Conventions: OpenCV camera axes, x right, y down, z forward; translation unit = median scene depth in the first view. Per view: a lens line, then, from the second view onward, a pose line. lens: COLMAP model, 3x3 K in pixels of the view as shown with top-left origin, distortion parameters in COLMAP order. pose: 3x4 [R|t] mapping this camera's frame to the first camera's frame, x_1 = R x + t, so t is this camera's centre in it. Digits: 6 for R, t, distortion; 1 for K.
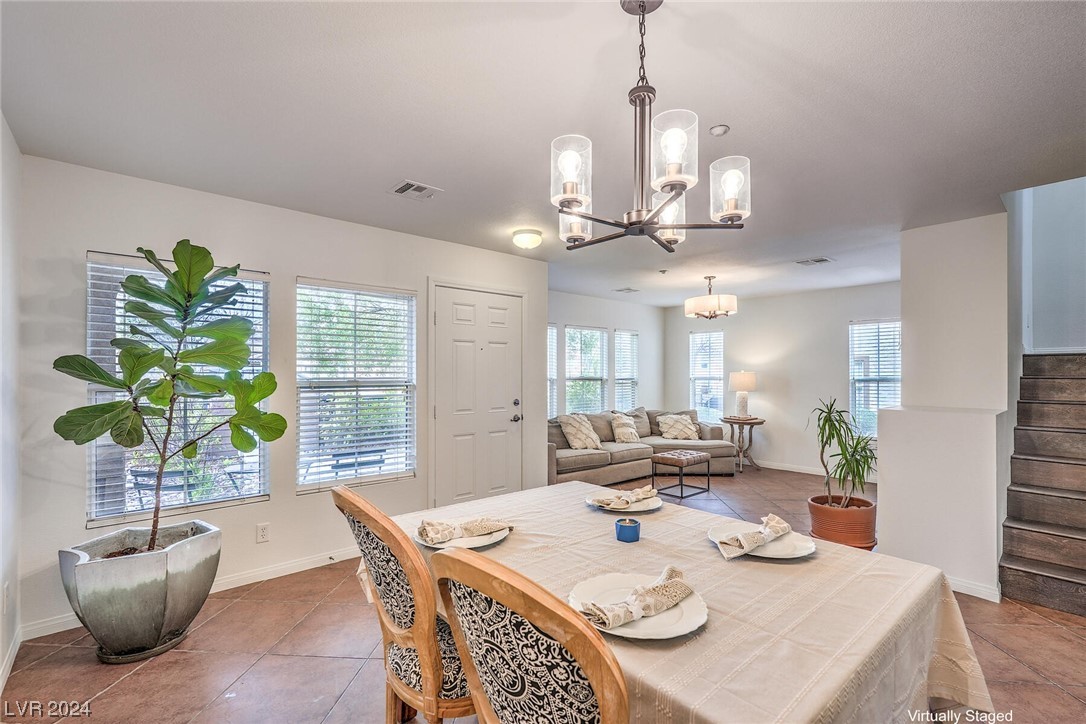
lens RADIAL K [[492.0, 0, 547.3], [0, 492.0, 373.5], [0, 0, 1]] dist [-0.003145, 0.001942]
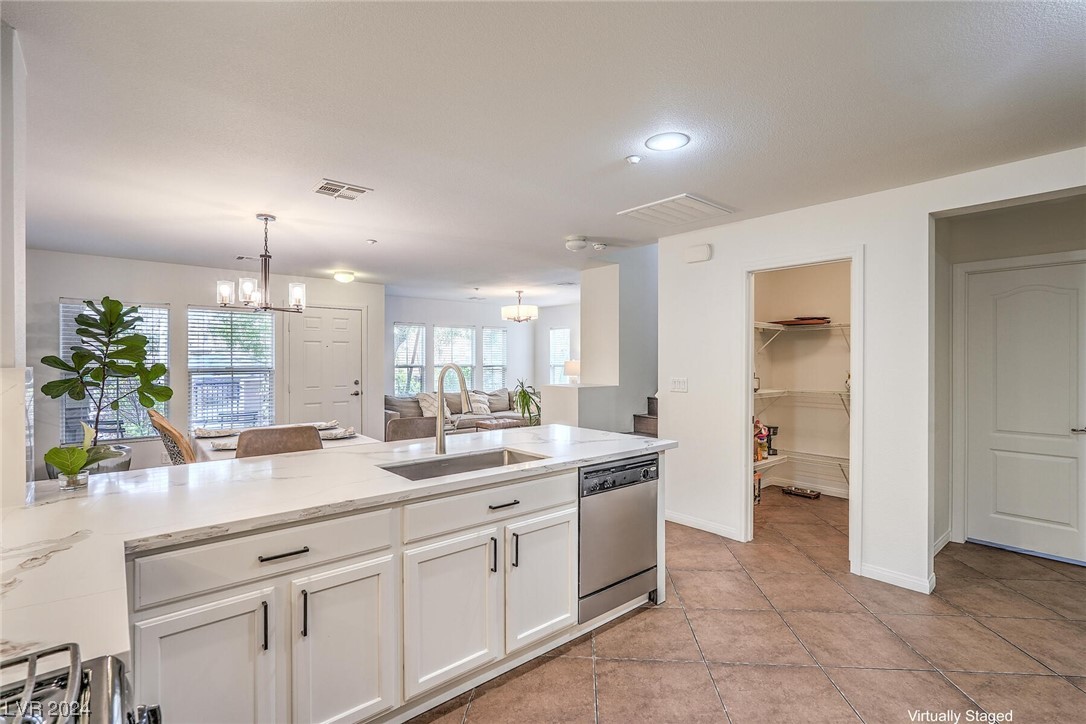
lens RADIAL K [[492.0, 0, 533.0], [0, 492.0, 371.4], [0, 0, 1]] dist [-0.003145, 0.001942]
pose [[0.998954, 0.000957, -0.045709, 0.492814], [0.000144, 0.999710, 0.024087, -0.009231], [0.045719, -0.024068, 0.998664, -0.414535]]
